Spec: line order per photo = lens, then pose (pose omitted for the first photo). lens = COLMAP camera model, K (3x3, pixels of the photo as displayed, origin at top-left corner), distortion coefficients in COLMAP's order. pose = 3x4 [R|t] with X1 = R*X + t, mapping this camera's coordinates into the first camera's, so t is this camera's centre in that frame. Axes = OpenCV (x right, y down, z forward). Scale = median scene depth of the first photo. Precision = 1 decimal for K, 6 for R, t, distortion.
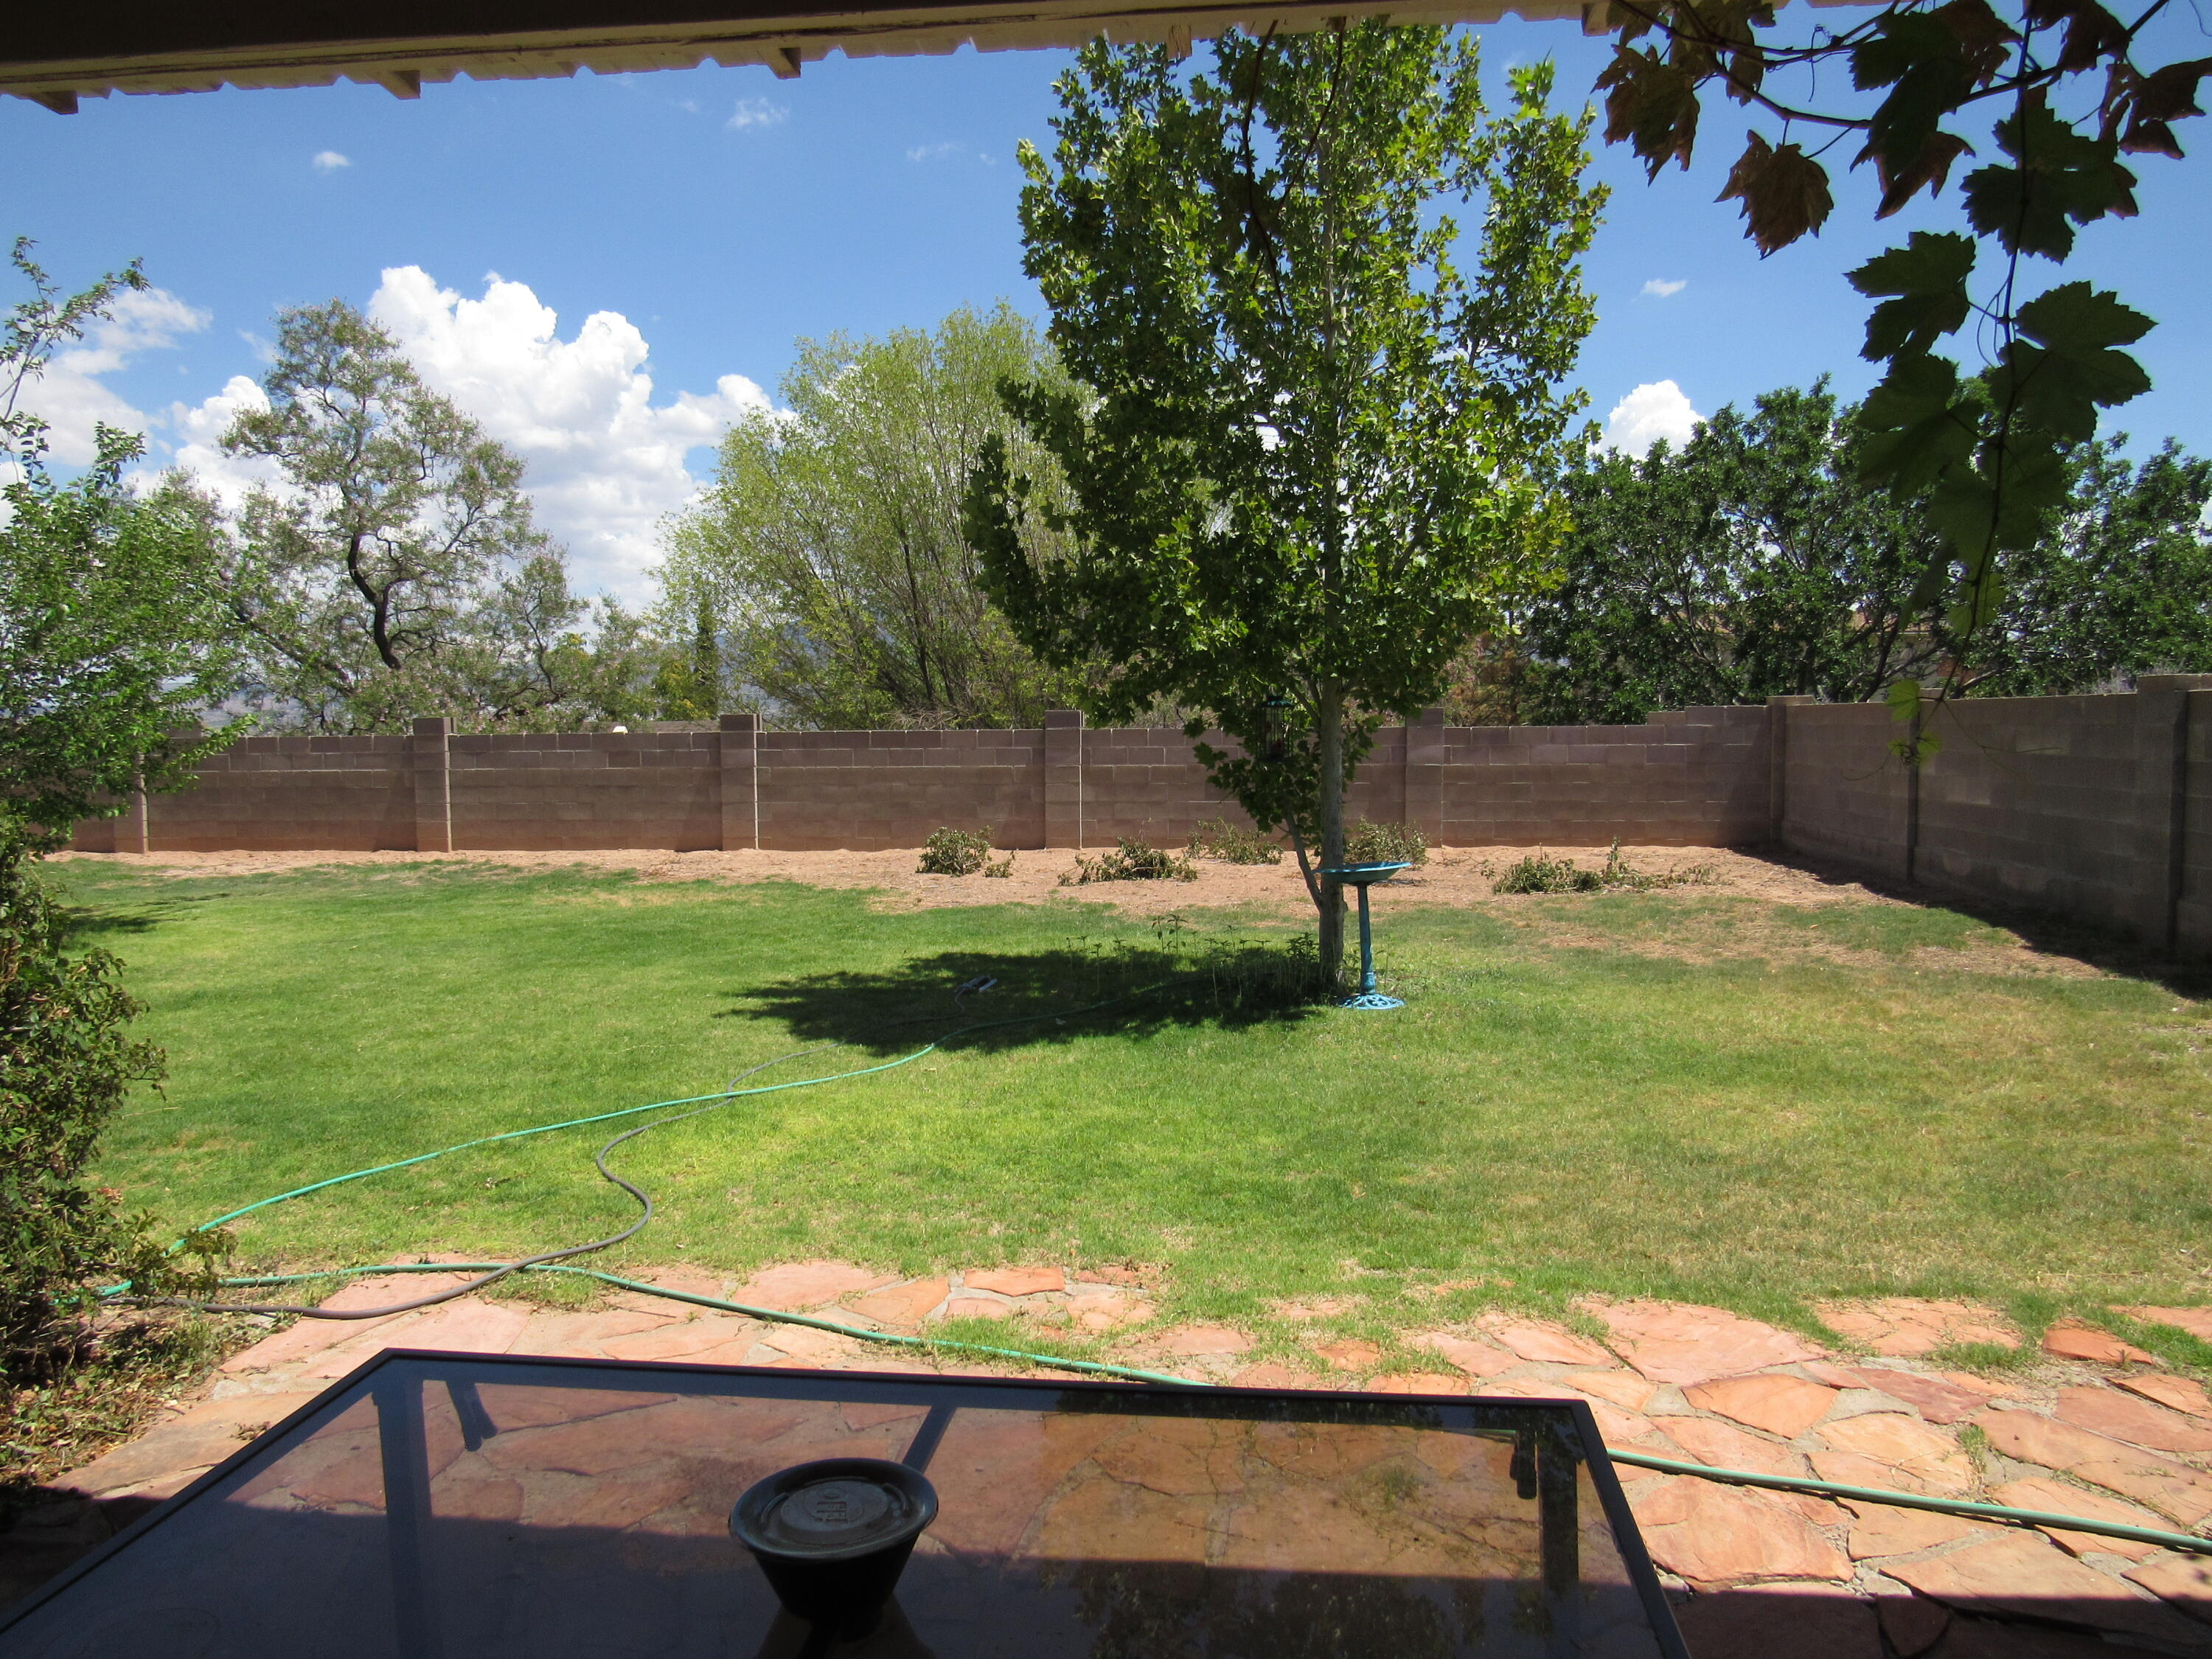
lens RADIAL K [[1562.0, 0, 1093.9], [0, 1562.0, 824.8], [0, 0, 1]] dist [-0.017150, -0.000689]
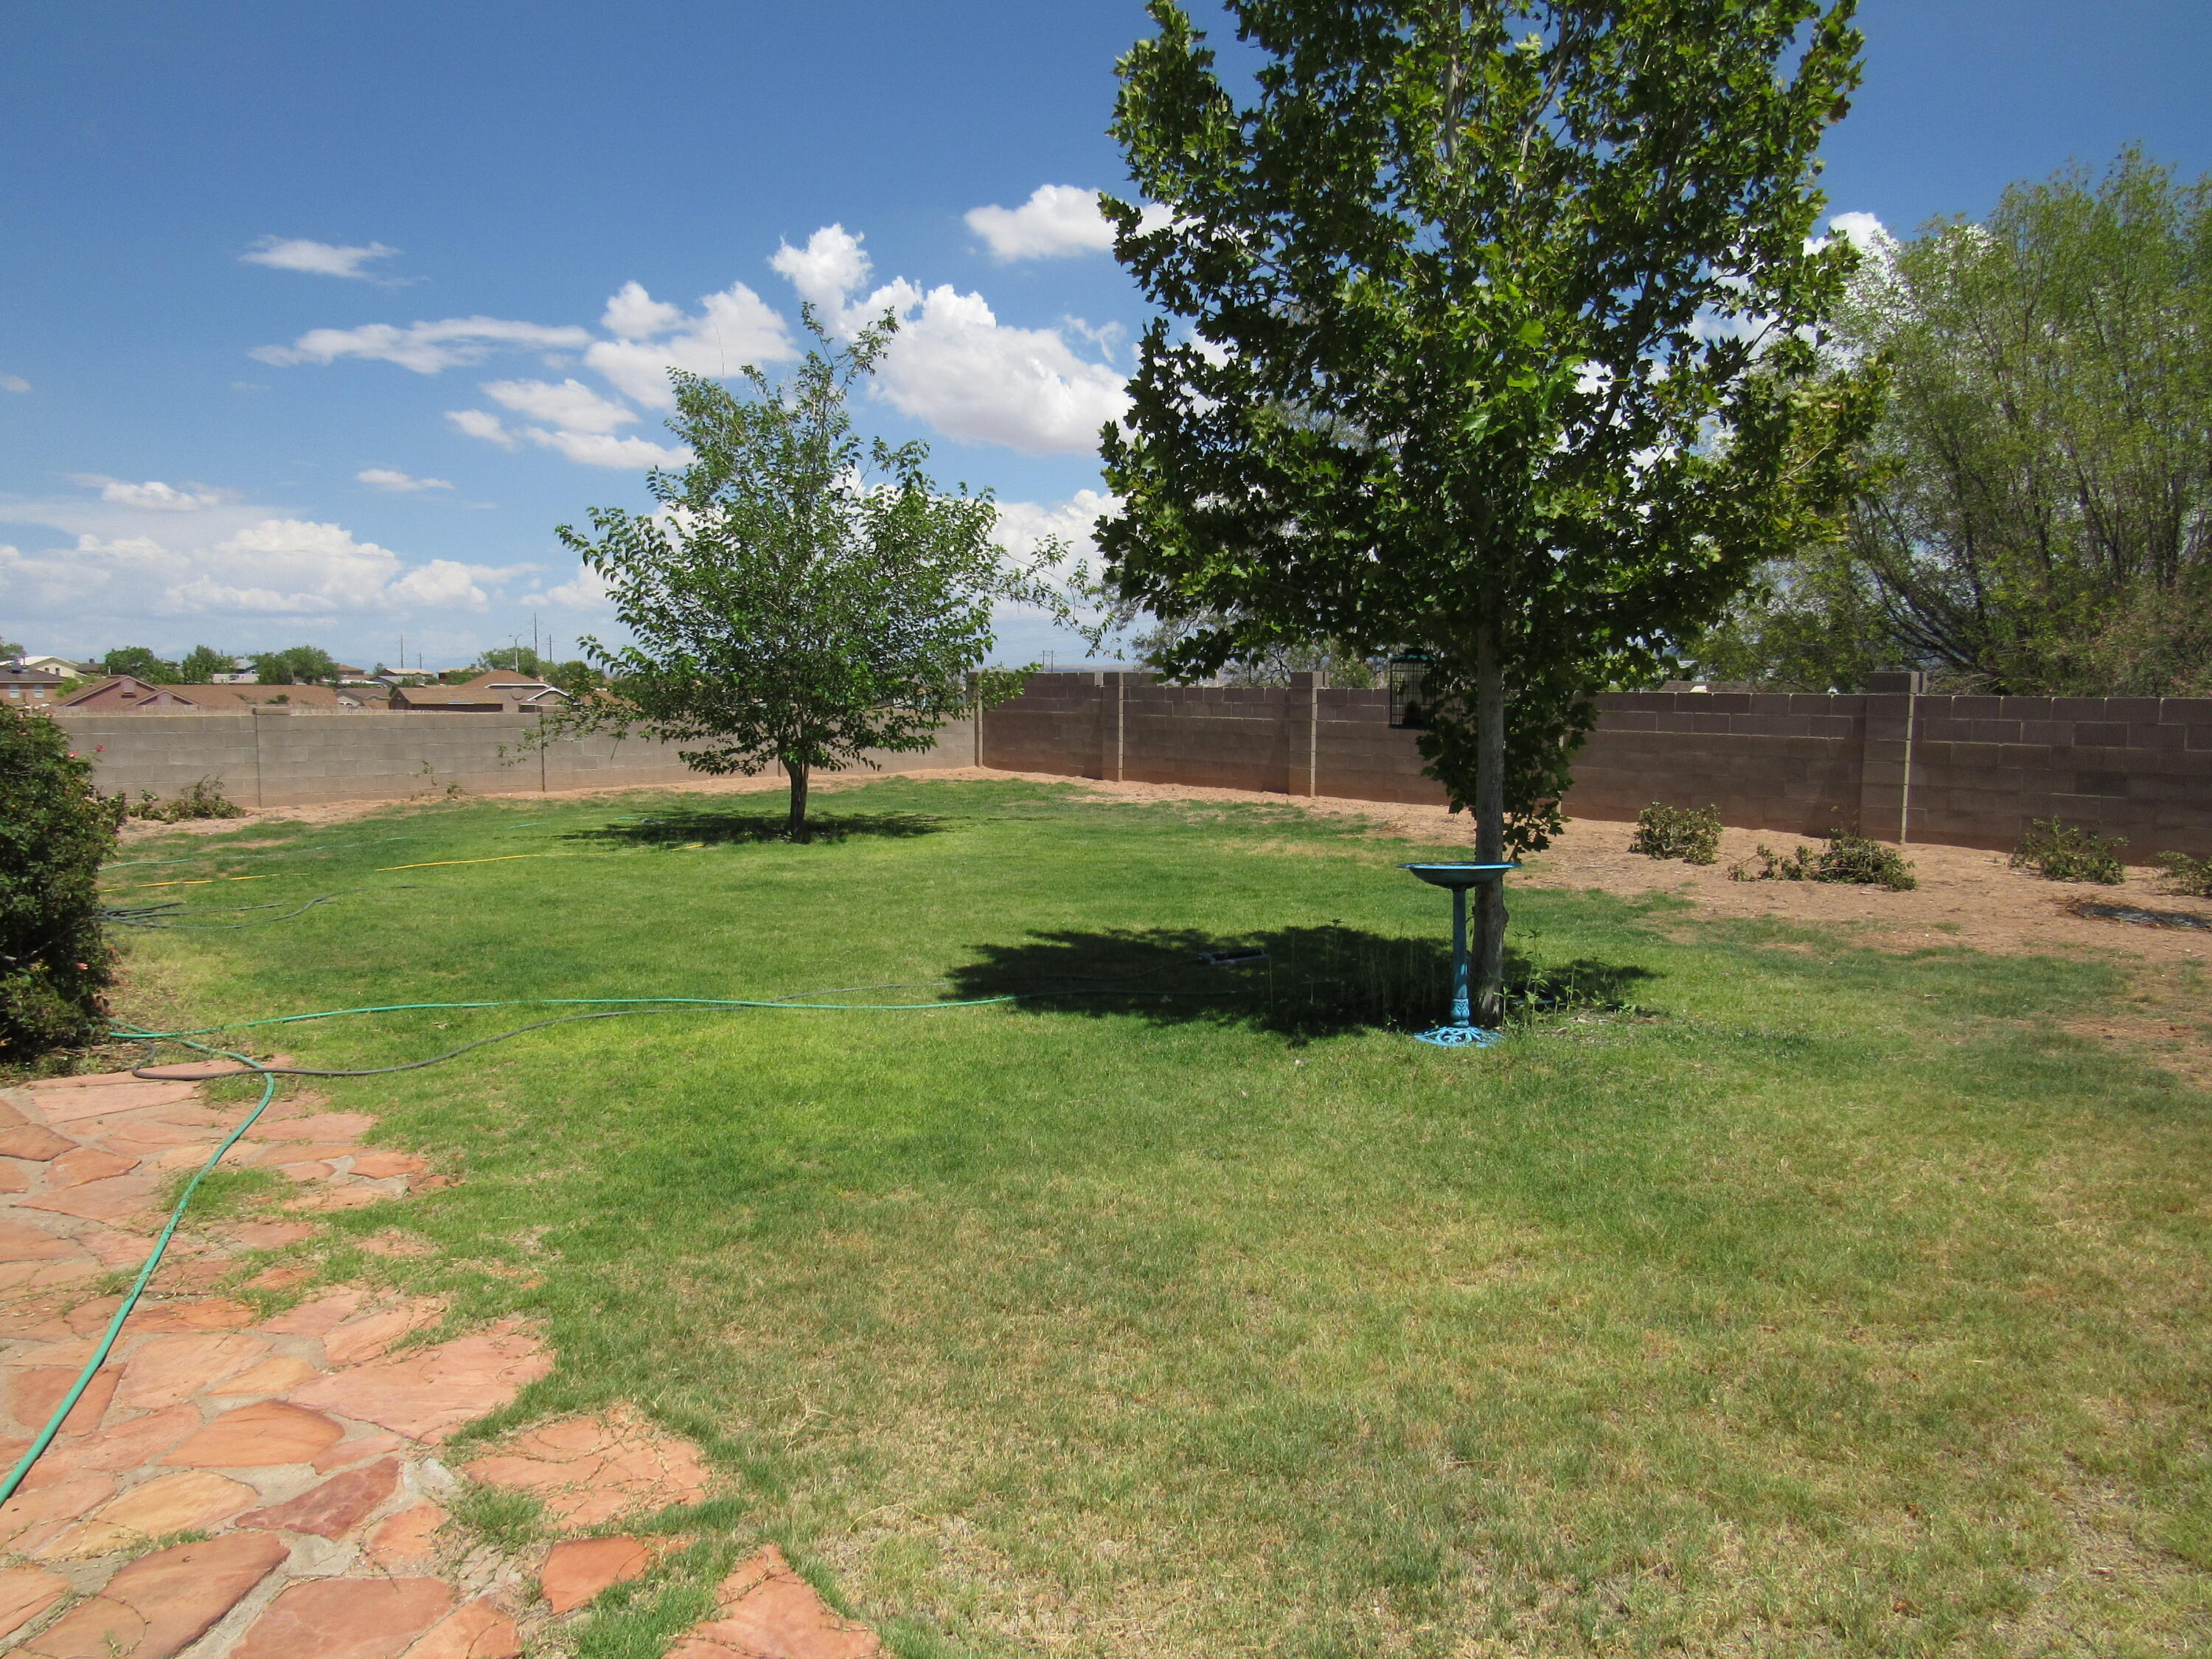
lens RADIAL K [[1562.0, 0, 1094.5], [0, 1562.0, 837.9], [0, 0, 1]] dist [-0.017150, -0.000689]
pose [[0.697859, 0.082992, -0.711411, 0.944763], [-0.058081, 0.996550, 0.059280, -0.036185], [0.713876, -0.000050, 0.700272, 0.495535]]
